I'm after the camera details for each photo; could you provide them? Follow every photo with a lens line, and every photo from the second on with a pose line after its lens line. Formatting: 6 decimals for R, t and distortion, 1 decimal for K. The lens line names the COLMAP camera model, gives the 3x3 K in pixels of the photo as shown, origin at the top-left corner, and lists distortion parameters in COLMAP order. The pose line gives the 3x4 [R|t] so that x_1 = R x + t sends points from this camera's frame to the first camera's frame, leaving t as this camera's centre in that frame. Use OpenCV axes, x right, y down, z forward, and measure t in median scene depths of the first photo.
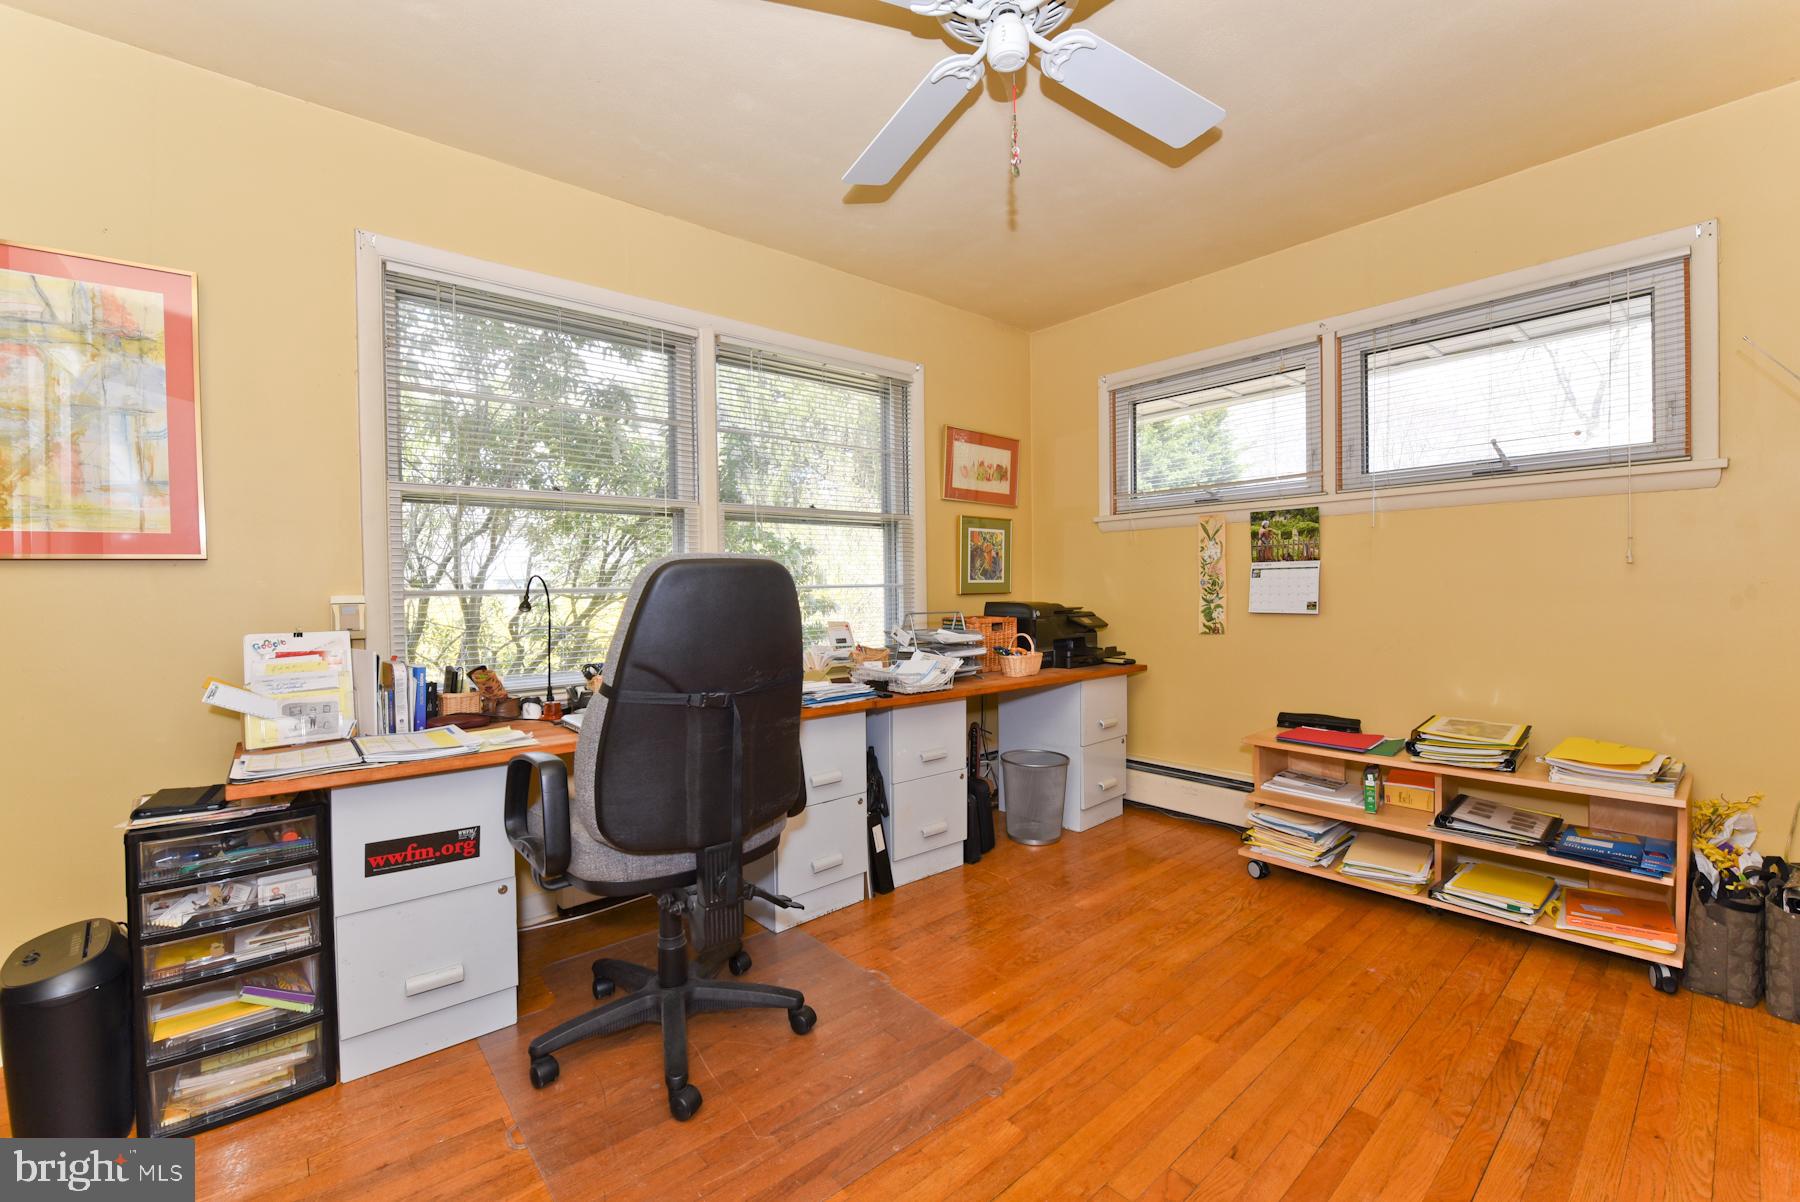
lens RADIAL K [[750.2, 0, 904.7], [0, 750.2, 597.4], [0, 0, 1]] dist [-0.011239, -0.000536]
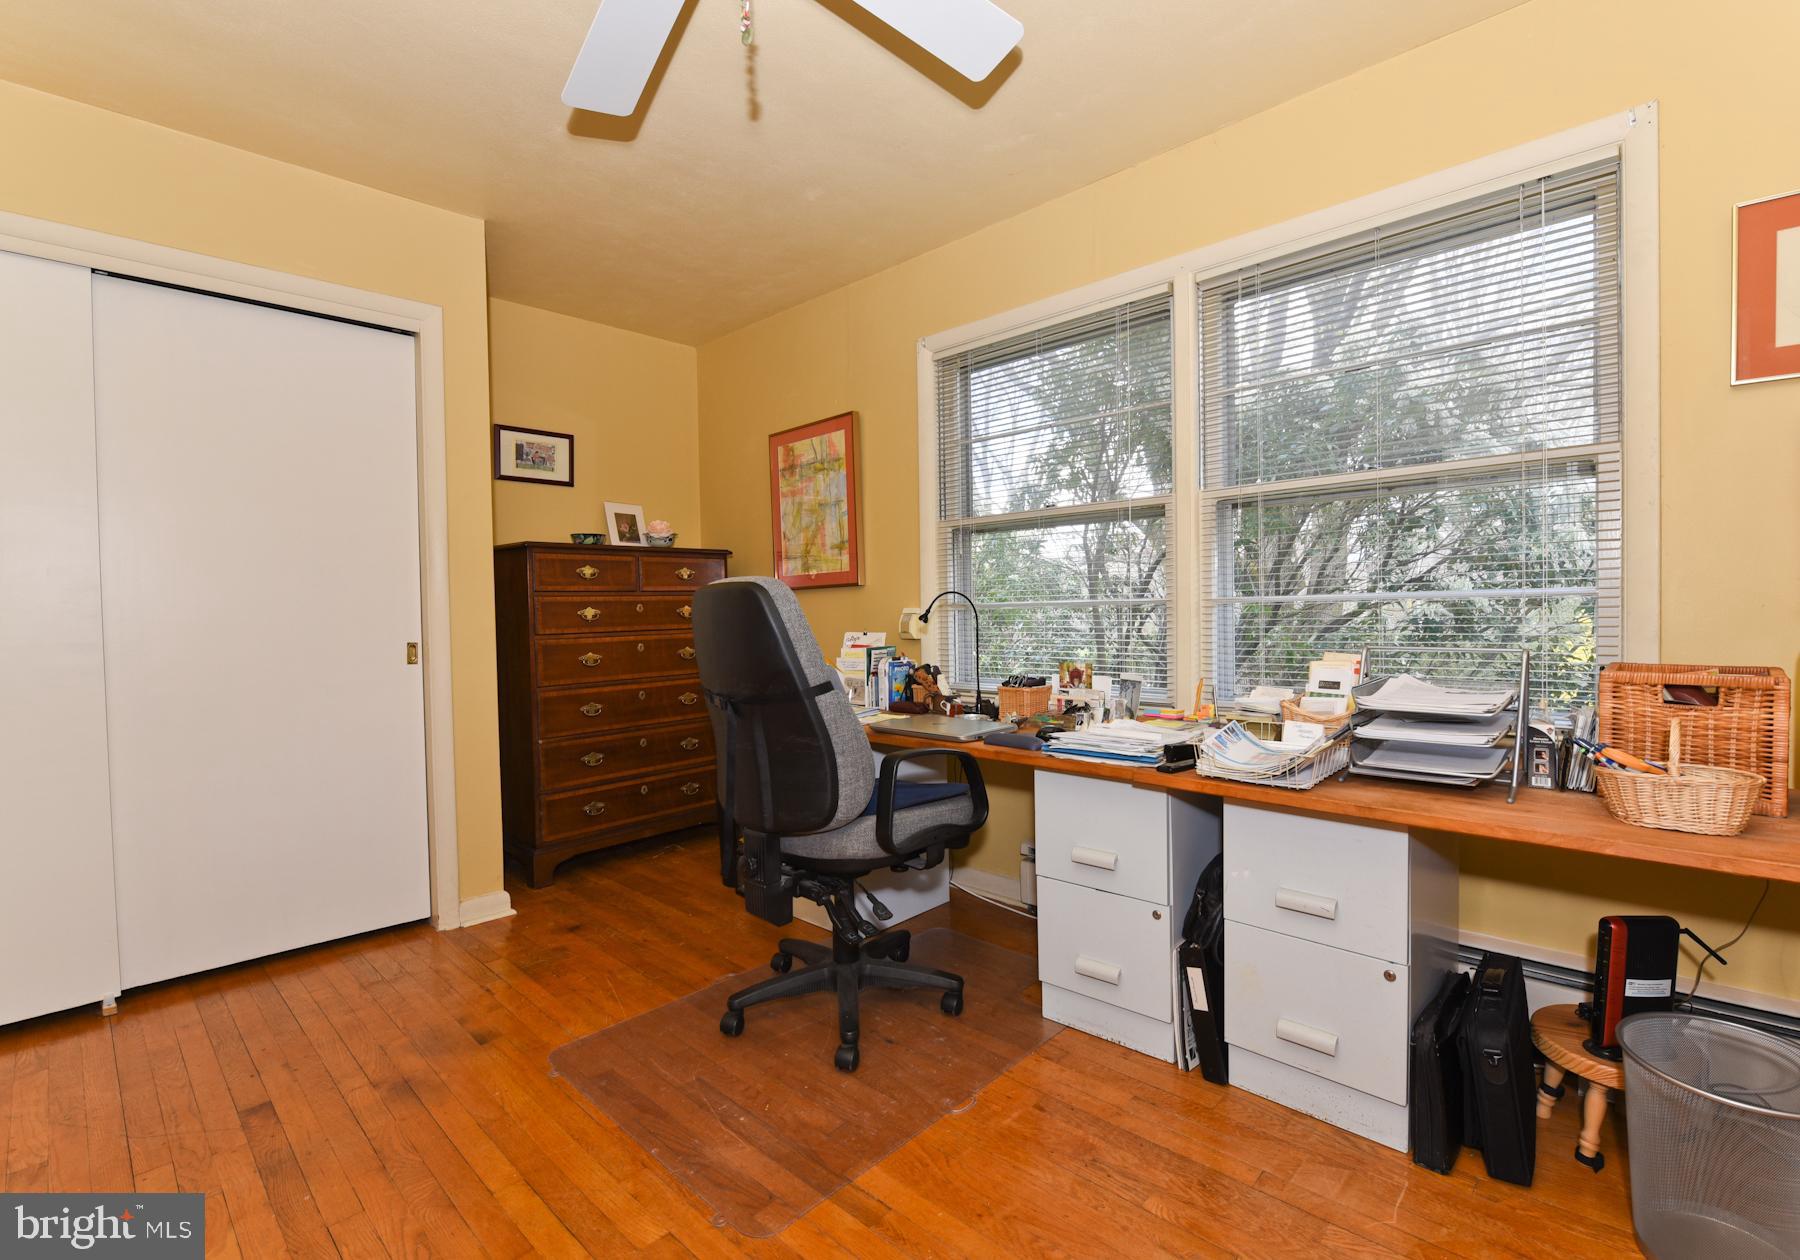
lens RADIAL K [[795.1, 0, 904.6], [0, 795.1, 601.2], [0, 0, 1]] dist [-0.000316, -0.000076]
pose [[0.112846, 0.013051, -0.993527, 0.687514], [0.012502, 0.999816, 0.014553, -0.033219], [0.993534, -0.014063, 0.112662, 0.743808]]
